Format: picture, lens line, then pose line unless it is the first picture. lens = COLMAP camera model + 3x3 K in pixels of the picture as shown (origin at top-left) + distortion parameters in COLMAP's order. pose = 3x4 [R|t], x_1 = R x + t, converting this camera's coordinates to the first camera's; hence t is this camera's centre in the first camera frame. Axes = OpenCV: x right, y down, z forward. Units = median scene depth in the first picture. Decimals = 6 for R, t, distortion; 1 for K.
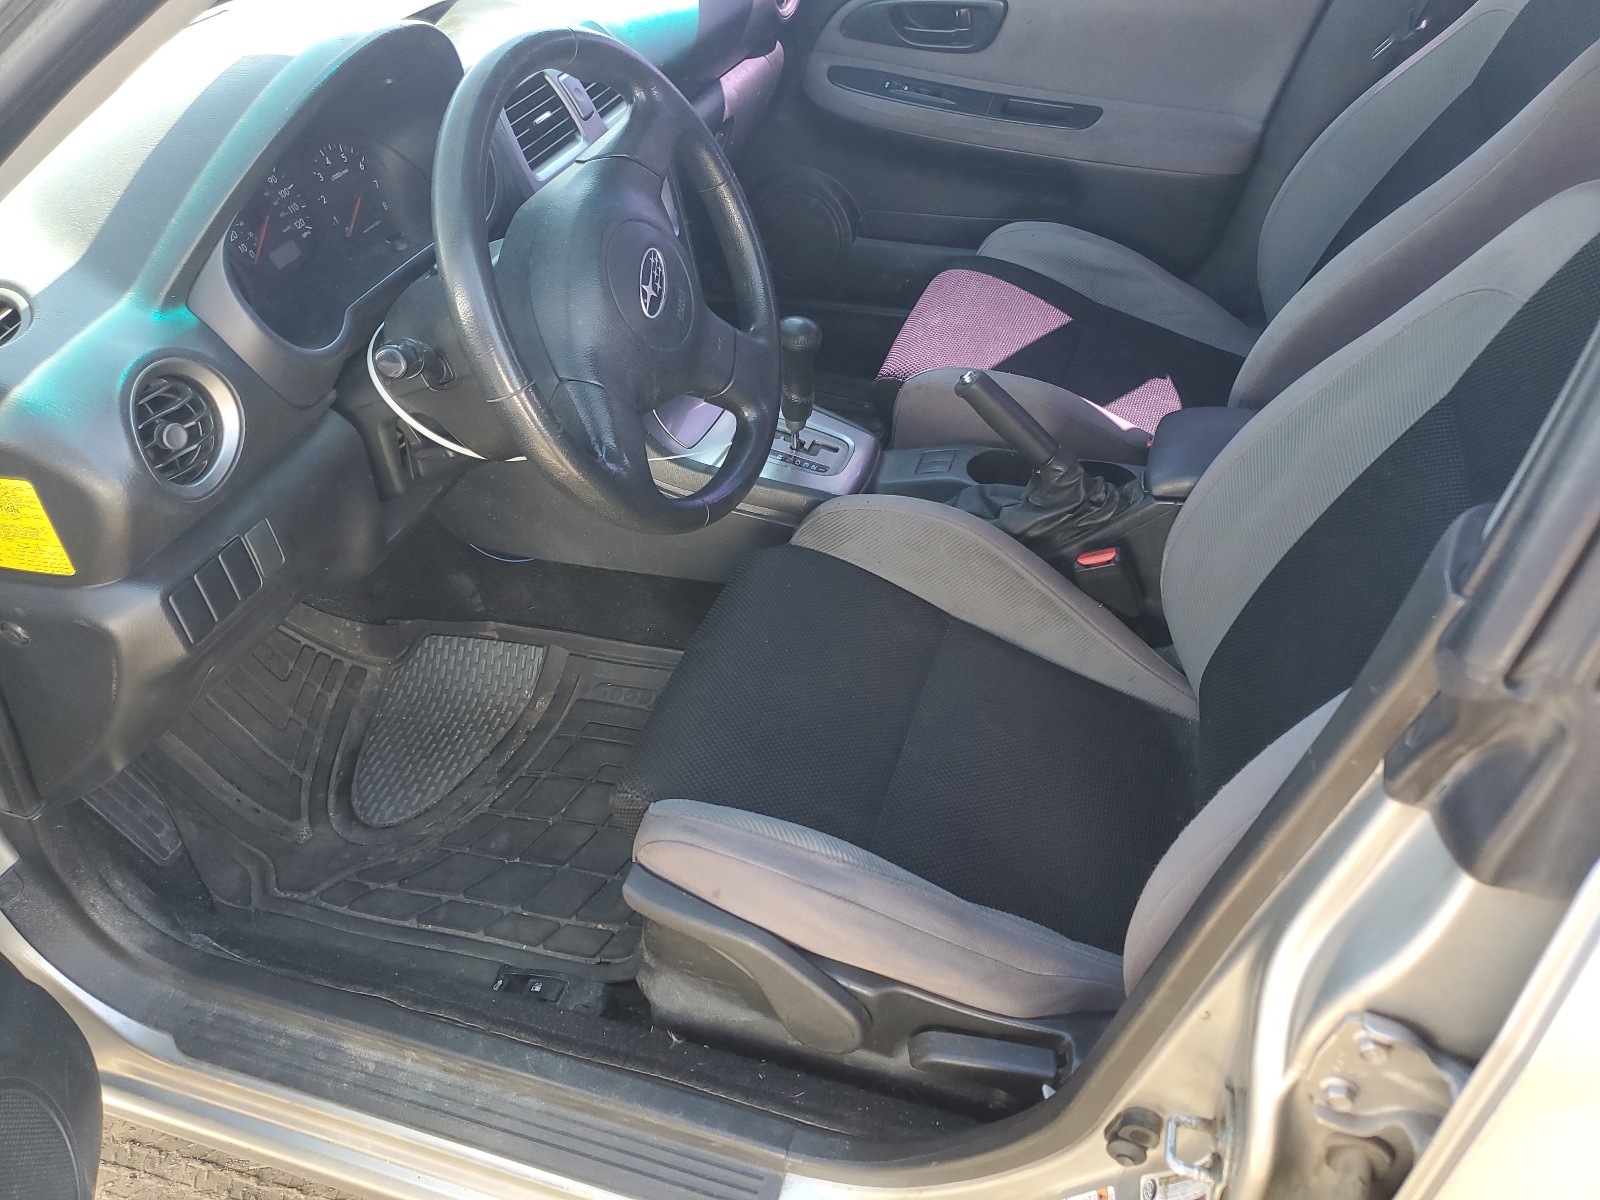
lens RADIAL K [[1294.3, 0, 803.4], [0, 1294.3, 477.2], [0, 0, 1]] dist [0.004522, -0.014653]
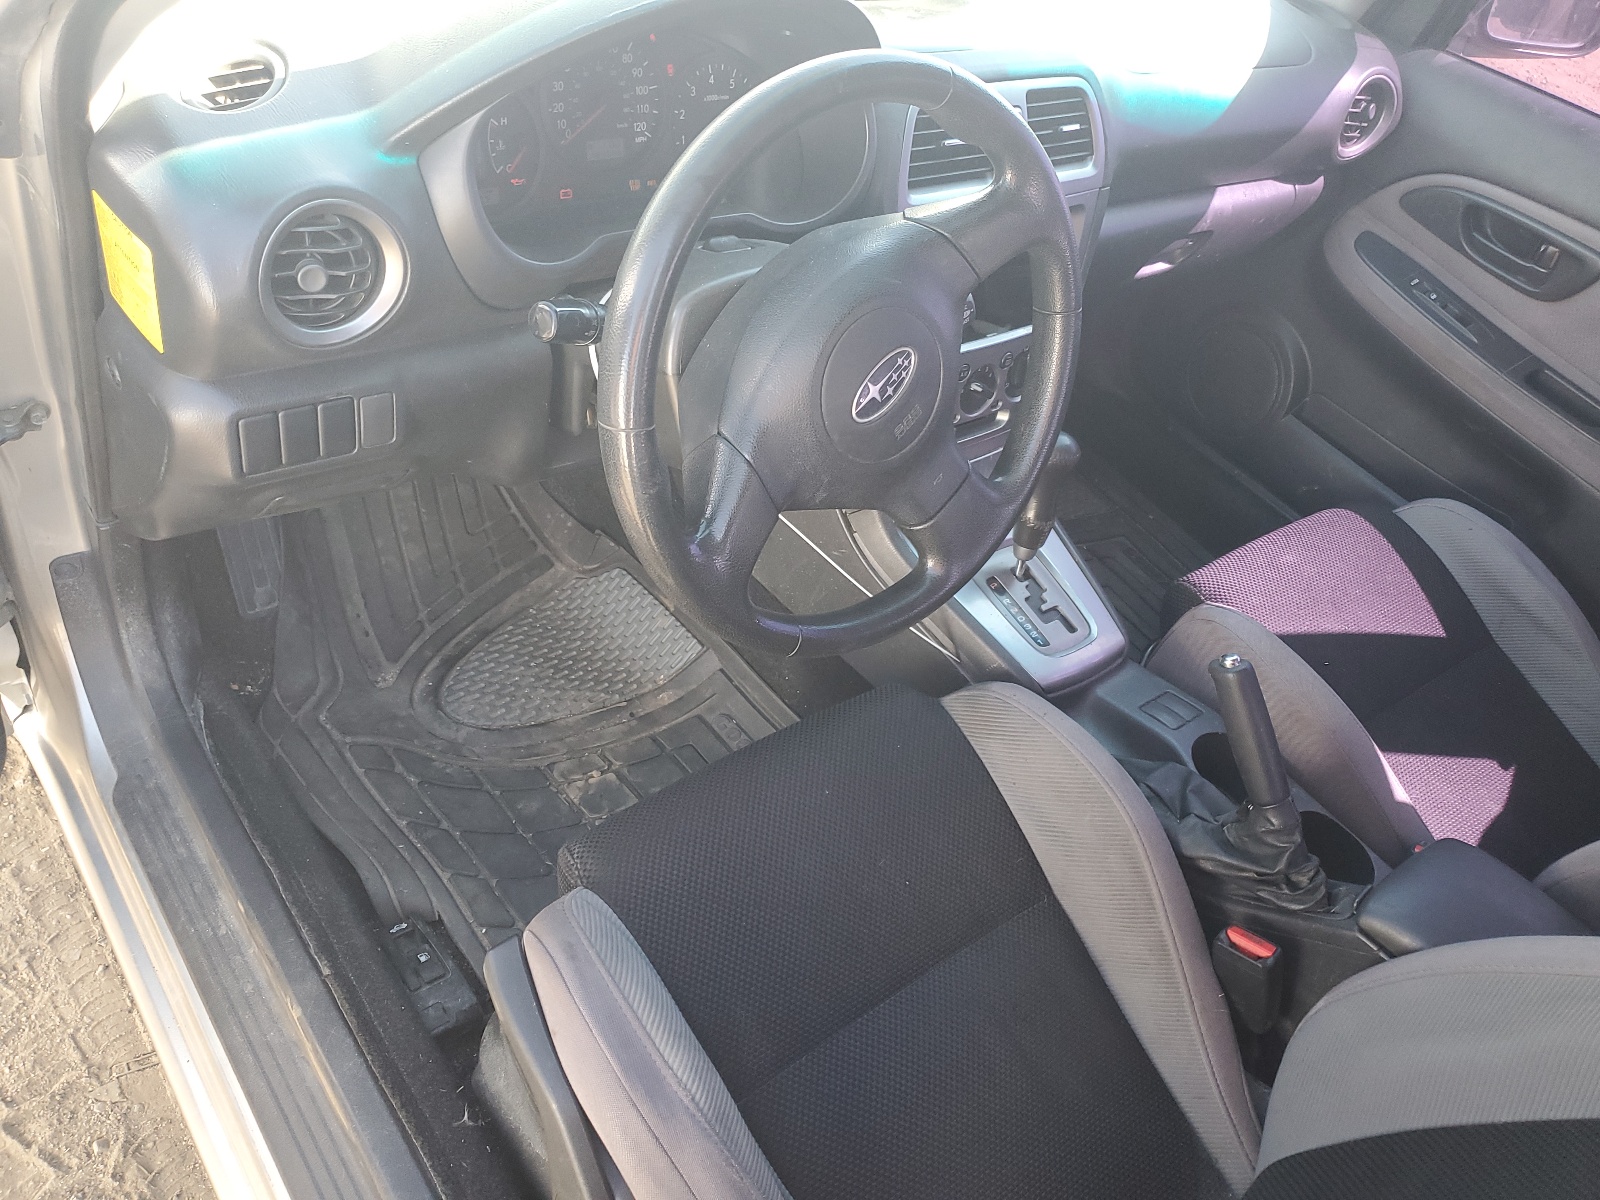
lens RADIAL K [[1294.3, 0, 803.4], [0, 1294.3, 477.2], [0, 0, 1]] dist [0.004522, -0.014653]
pose [[0.801079, 0.527169, -0.283488, 0.085437], [-0.521720, 0.847116, 0.101007, -0.121895], [0.293395, 0.066986, 0.953642, 0.151684]]
